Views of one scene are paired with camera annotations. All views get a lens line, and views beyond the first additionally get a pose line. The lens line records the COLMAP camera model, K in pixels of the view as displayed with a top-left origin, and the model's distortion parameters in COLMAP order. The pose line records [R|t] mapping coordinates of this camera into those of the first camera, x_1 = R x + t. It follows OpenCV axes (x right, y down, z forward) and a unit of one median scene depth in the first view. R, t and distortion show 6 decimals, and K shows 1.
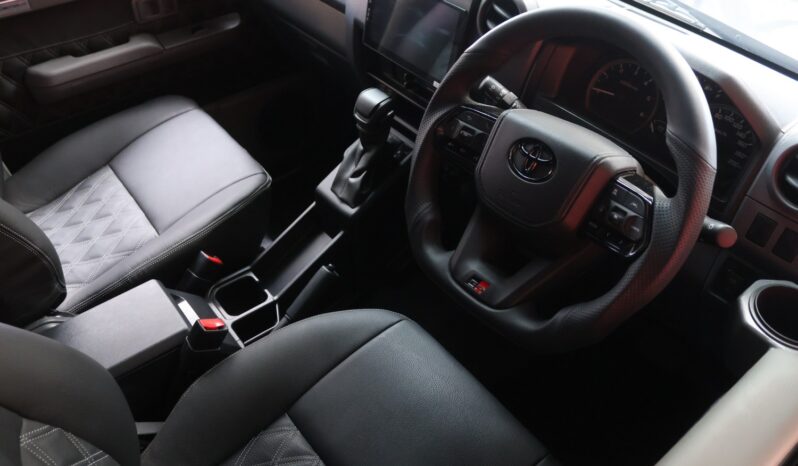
lens RADIAL K [[646.5, 0, 399.0], [0, 646.5, 233.0], [0, 0, 1]] dist [-0.104114, 0.001963]
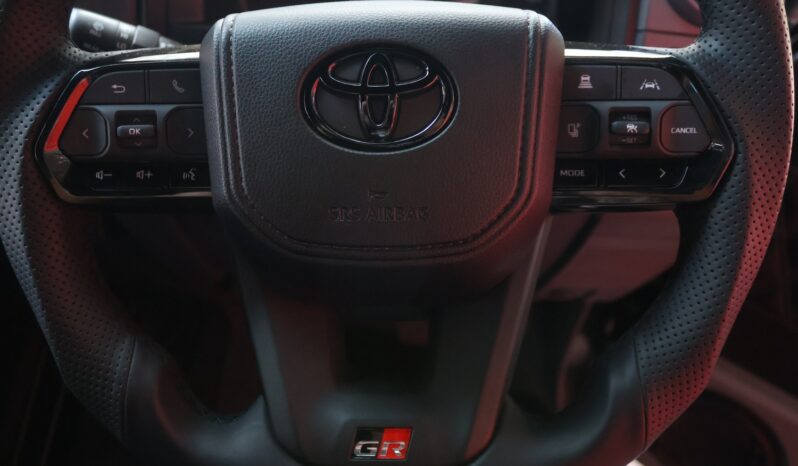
lens RADIAL K [[646.5, 0, 399.0], [0, 646.5, 233.0], [0, 0, 1]] dist [-0.104114, 0.001963]
pose [[0.622677, -0.460811, 0.632397, -0.042568], [0.467107, 0.867300, 0.172052, -0.065032], [-0.627761, 0.188264, 0.755296, 0.444487]]
